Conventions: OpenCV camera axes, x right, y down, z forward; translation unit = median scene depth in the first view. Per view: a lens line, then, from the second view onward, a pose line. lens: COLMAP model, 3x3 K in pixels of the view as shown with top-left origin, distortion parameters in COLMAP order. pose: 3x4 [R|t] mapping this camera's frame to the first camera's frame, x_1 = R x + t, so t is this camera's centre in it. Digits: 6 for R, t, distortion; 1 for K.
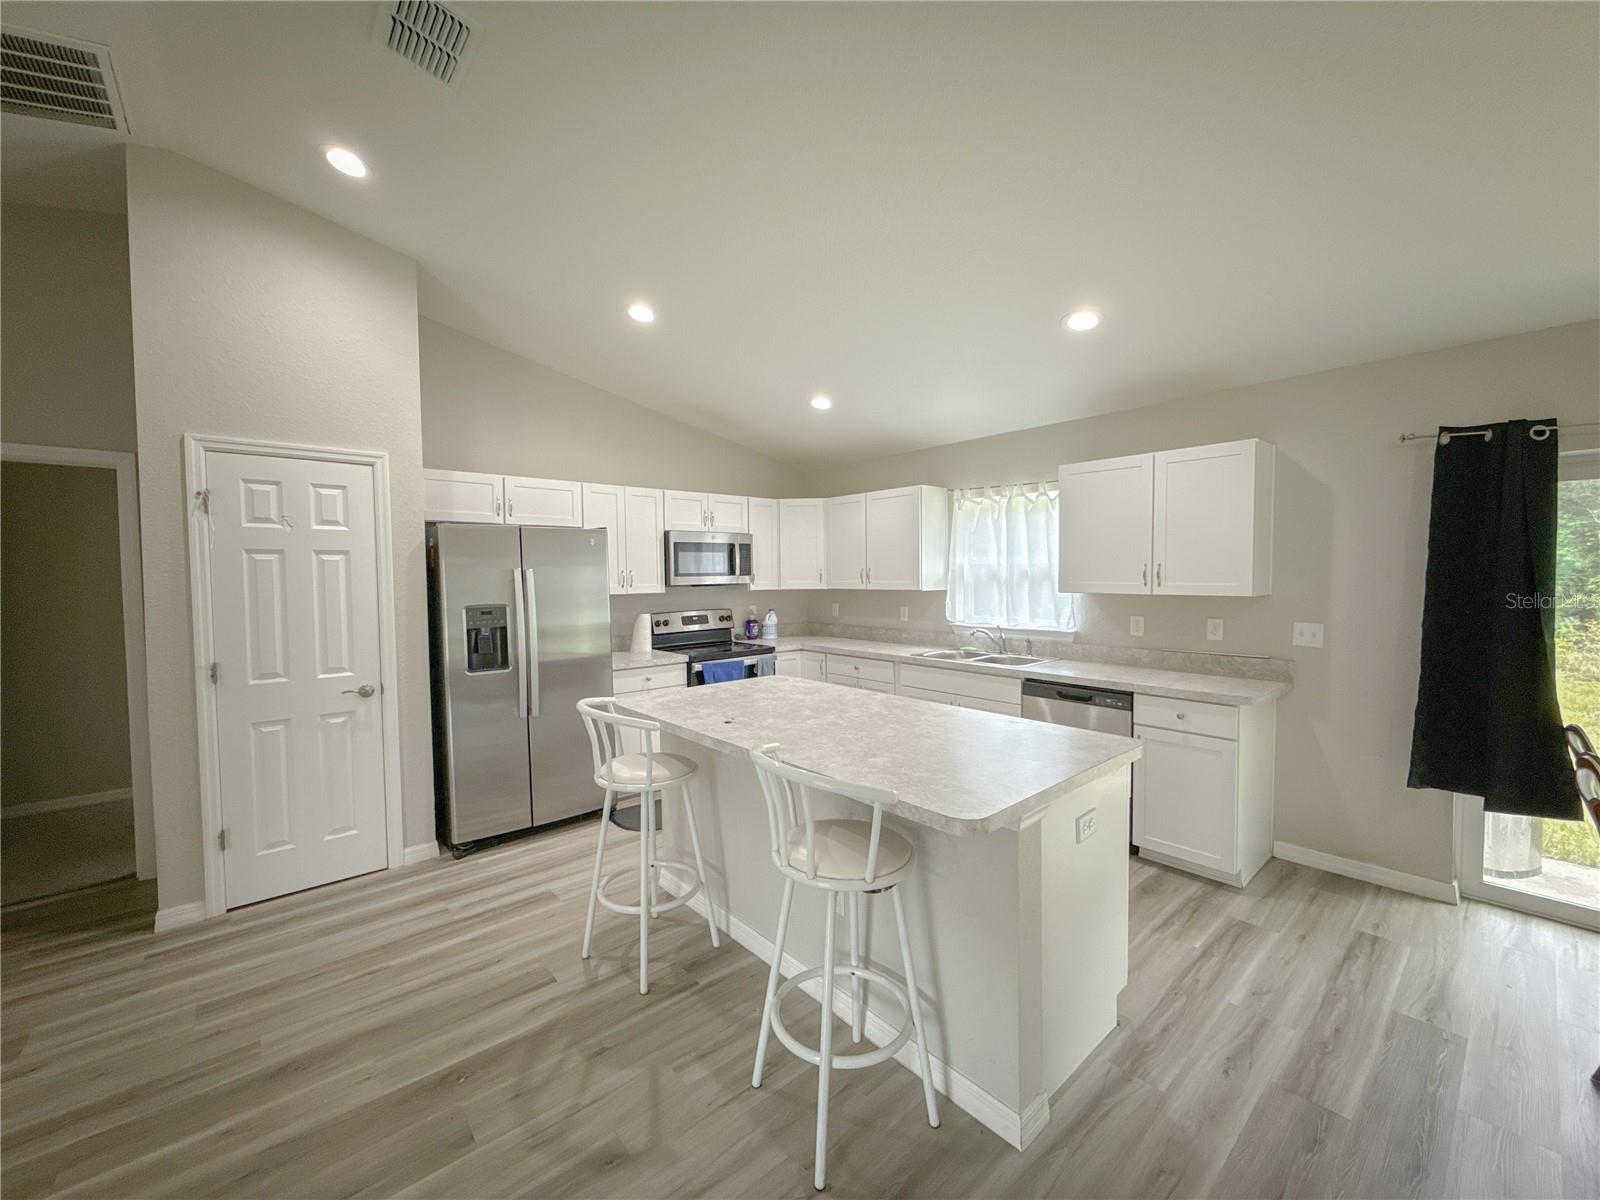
lens RADIAL K [[637.7, 0, 801.0], [0, 637.7, 598.5], [0, 0, 1]] dist [0.000465, -0.000539]
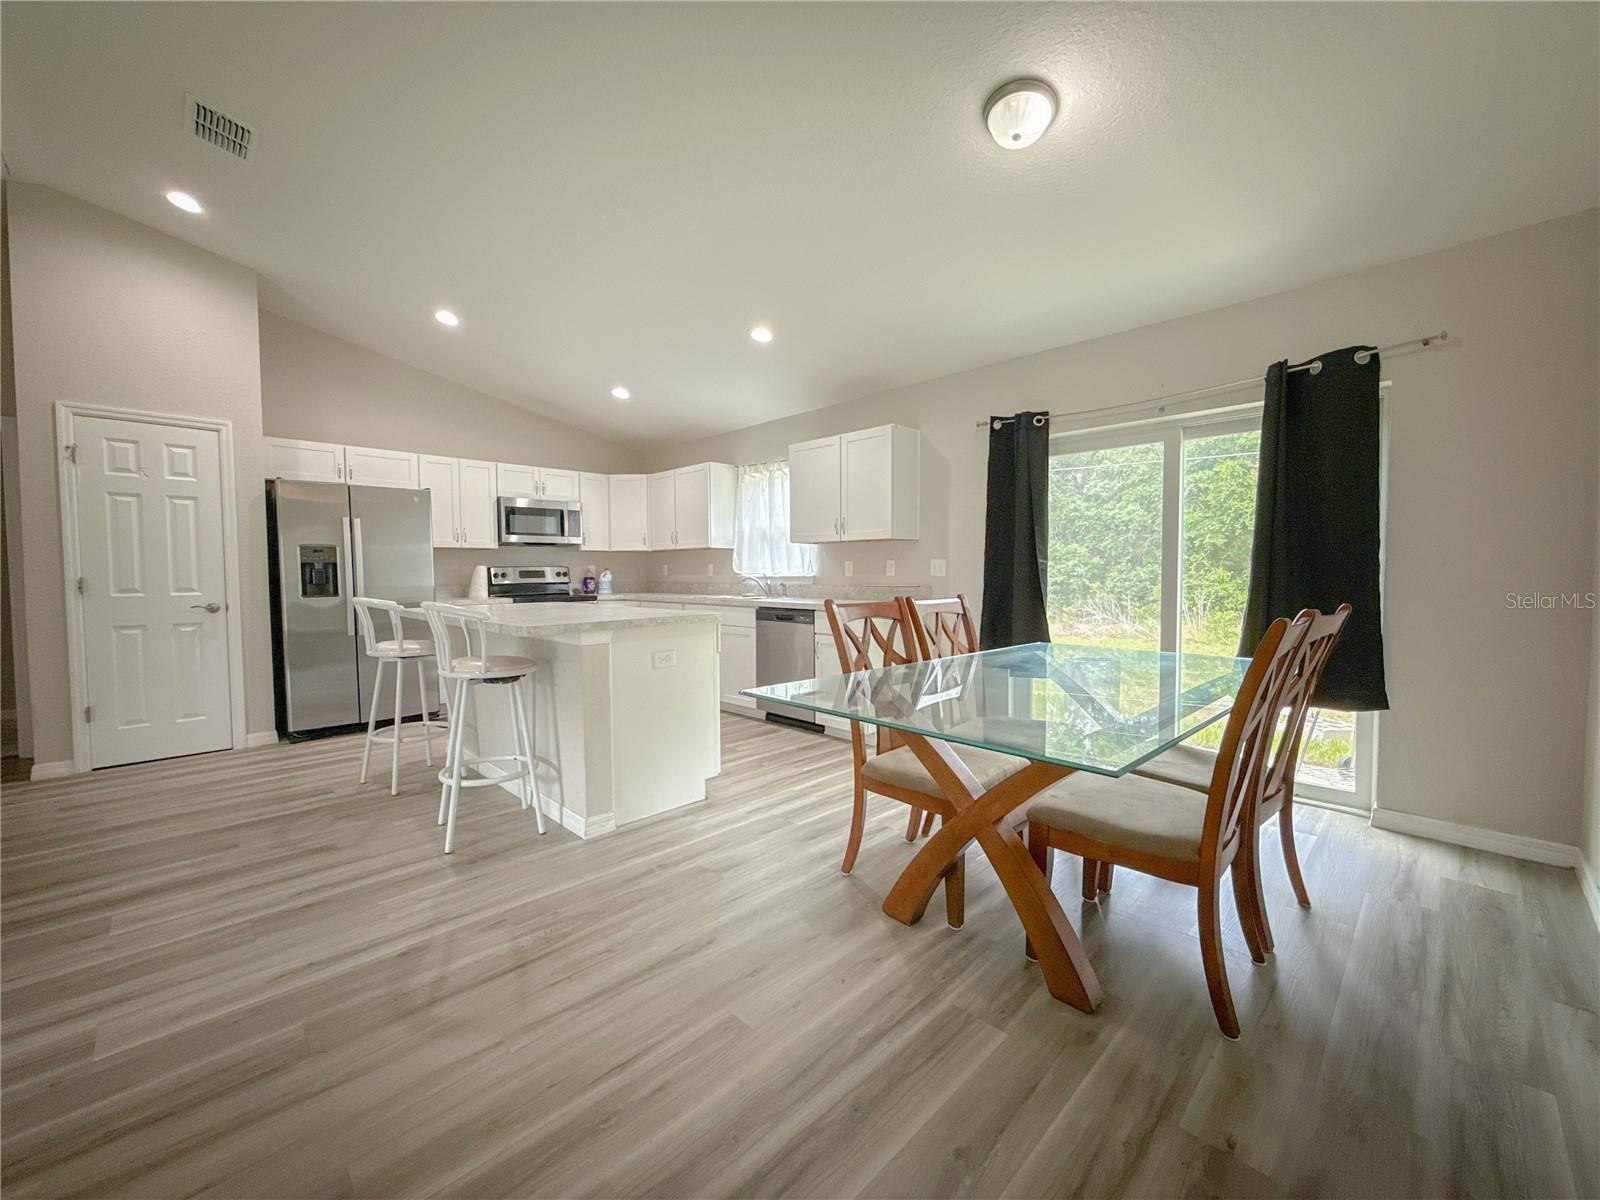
lens RADIAL K [[637.7, 0, 801.0], [0, 637.7, 598.5], [0, 0, 1]] dist [0.000465, -0.000539]
pose [[0.997674, 0.002045, 0.068136, 0.366884], [-0.002178, 0.999996, 0.001877, 0.109632], [-0.068131, -0.002021, 0.997674, -0.320163]]
